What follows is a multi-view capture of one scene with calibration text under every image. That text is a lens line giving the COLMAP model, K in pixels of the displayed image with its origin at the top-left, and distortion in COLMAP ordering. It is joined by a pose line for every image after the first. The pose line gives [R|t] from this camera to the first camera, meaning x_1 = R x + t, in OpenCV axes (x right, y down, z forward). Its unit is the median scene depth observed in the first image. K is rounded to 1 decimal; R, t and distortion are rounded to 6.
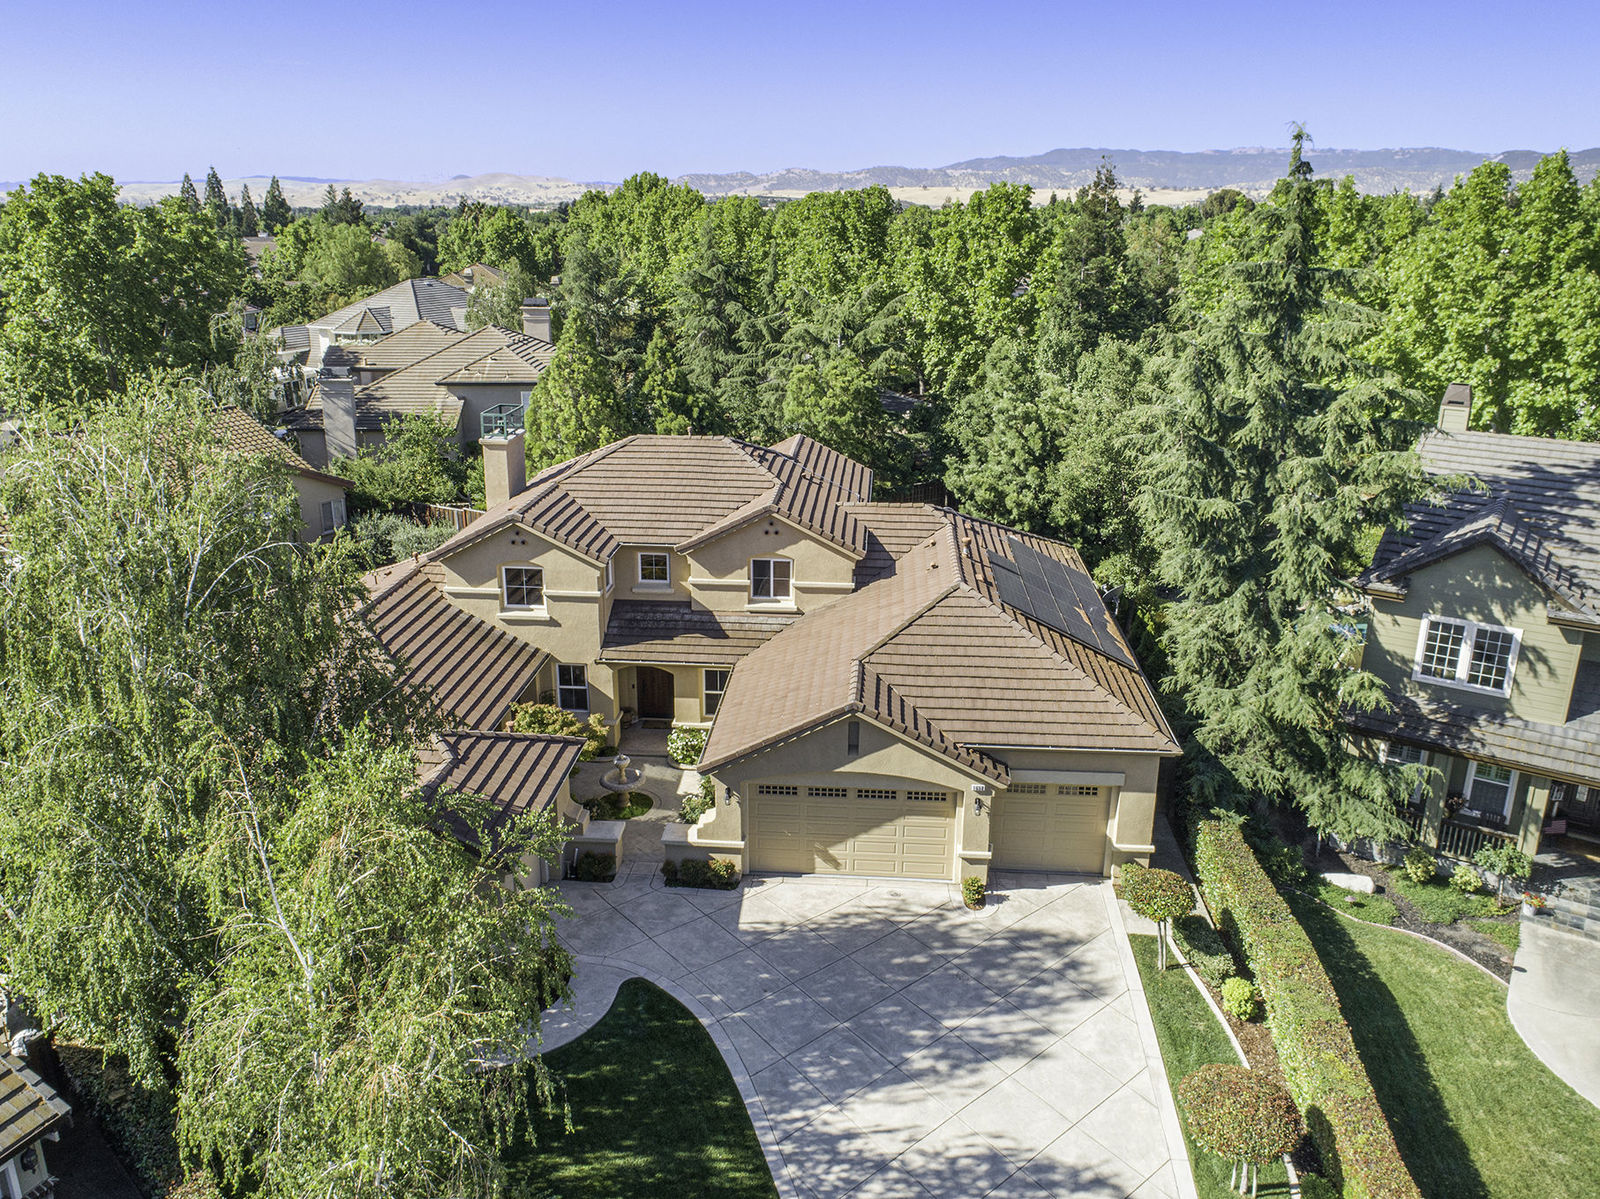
lens RADIAL K [[1209.8, 0, 800.0], [0, 1209.8, 599.5], [0, 0, 1]] dist [-0.017407, 0.000125]
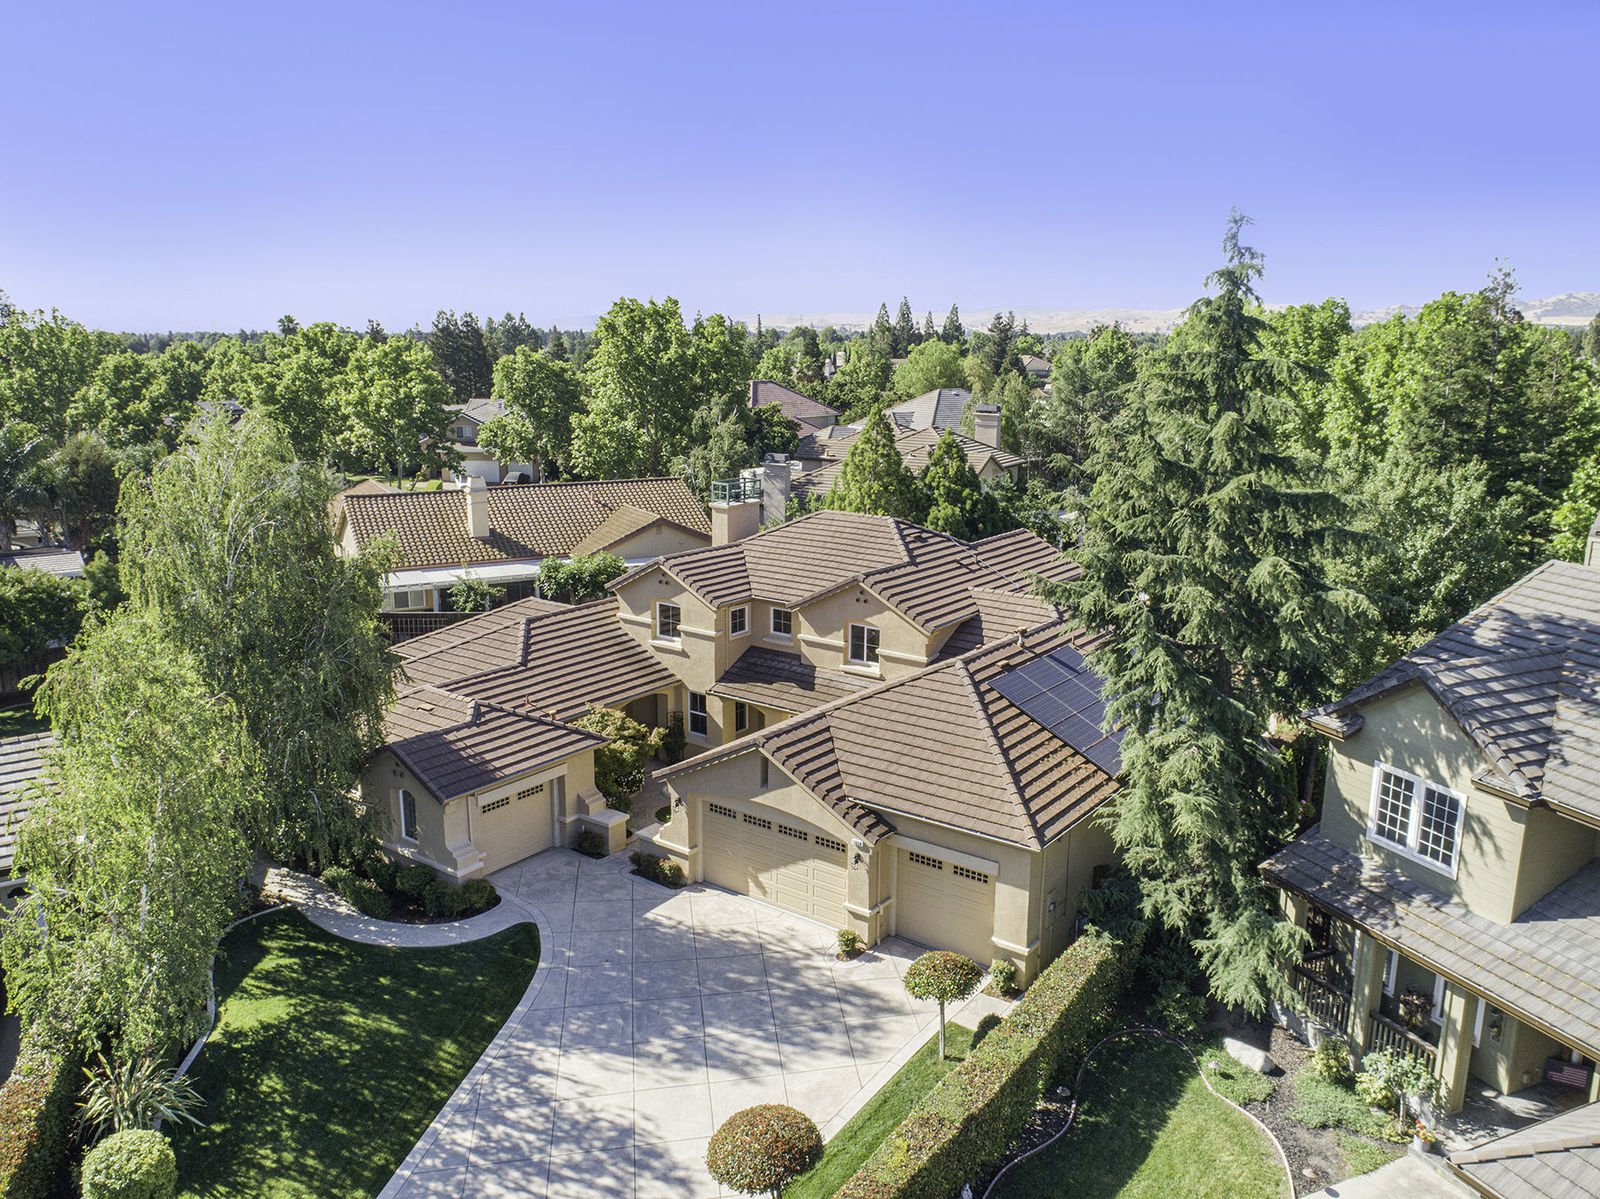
lens RADIAL K [[1209.8, 0, 800.0], [0, 1209.8, 599.5], [0, 0, 1]] dist [-0.017407, 0.000125]
pose [[0.842749, 0.113635, -0.526175, 0.607369], [-0.164888, 0.984973, -0.051374, 0.010481], [0.512431, 0.130055, 0.848823, 0.059102]]
